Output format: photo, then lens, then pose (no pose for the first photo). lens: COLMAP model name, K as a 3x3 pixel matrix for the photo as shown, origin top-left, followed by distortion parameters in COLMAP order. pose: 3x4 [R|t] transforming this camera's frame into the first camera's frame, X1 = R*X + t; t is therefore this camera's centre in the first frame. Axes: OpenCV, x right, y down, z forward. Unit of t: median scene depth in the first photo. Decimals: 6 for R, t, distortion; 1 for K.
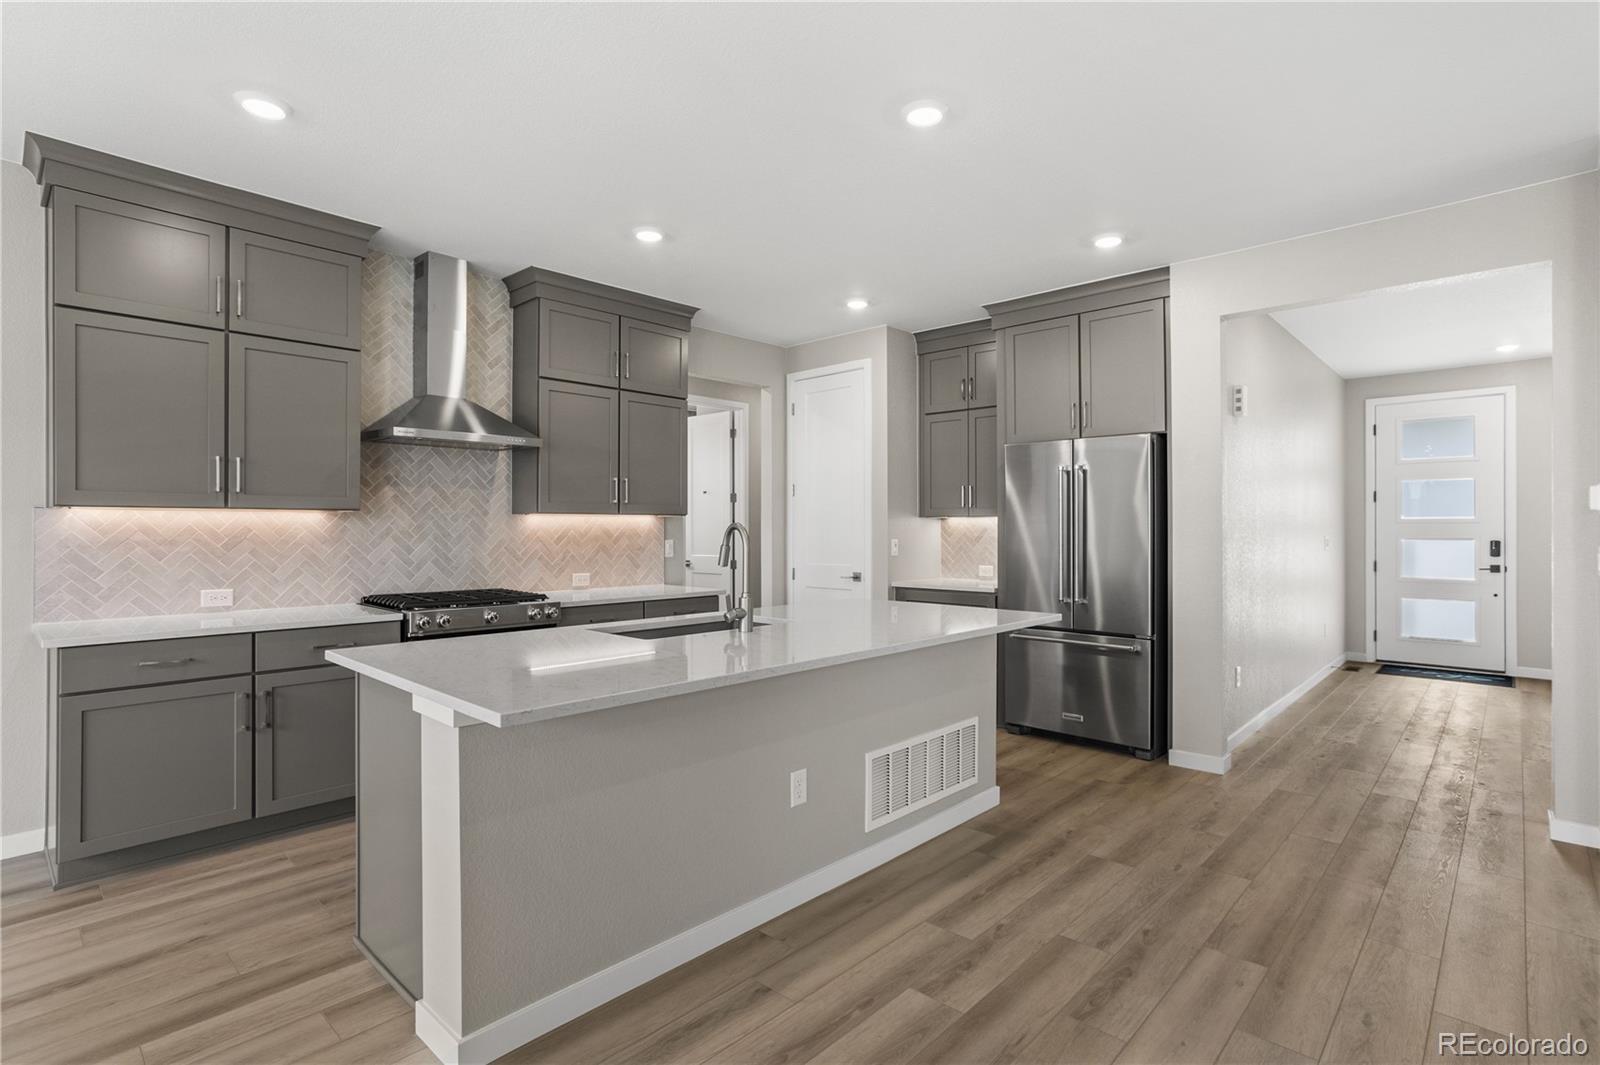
lens RADIAL K [[782.2, 0, 796.7], [0, 782.2, 526.2], [0, 0, 1]] dist [-0.050157, 0.035709]
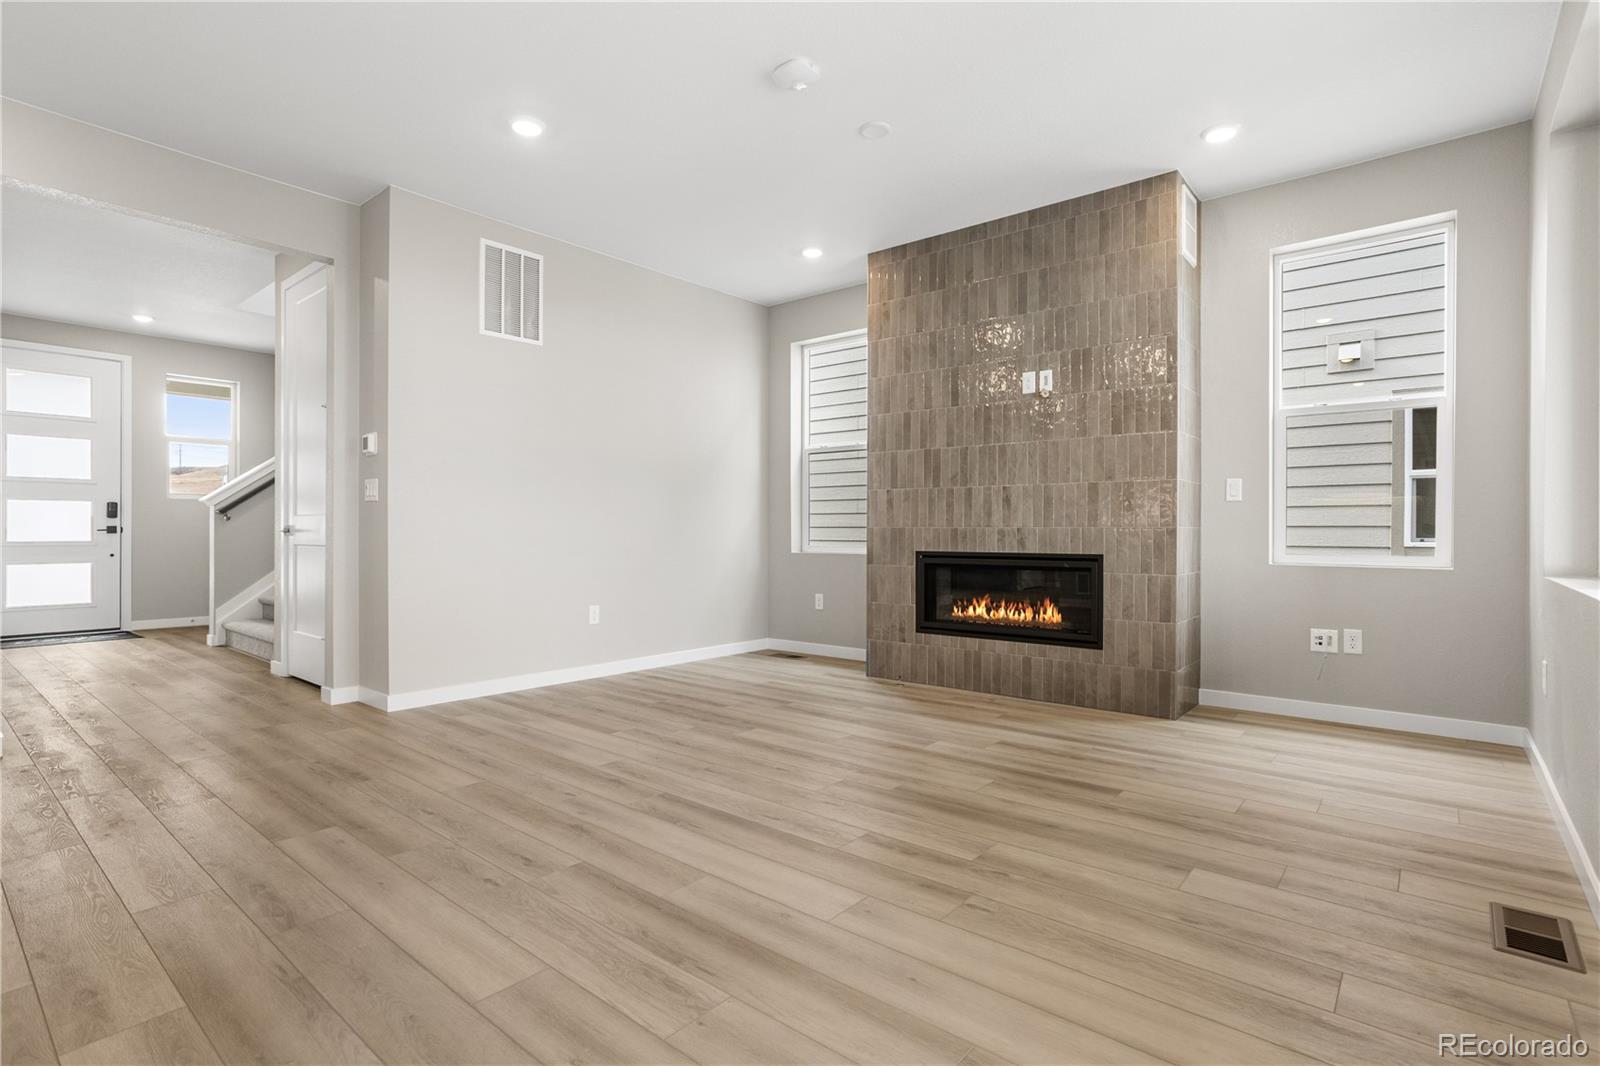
lens RADIAL K [[782.2, 0, 796.7], [0, 782.2, 526.7], [0, 0, 1]] dist [-0.050157, 0.035709]
pose [[-0.055744, 0.006469, 0.998424, -0.278490], [-0.006654, 0.999954, -0.006851, 0.084533], [-0.998423, -0.007025, -0.055699, 0.226452]]
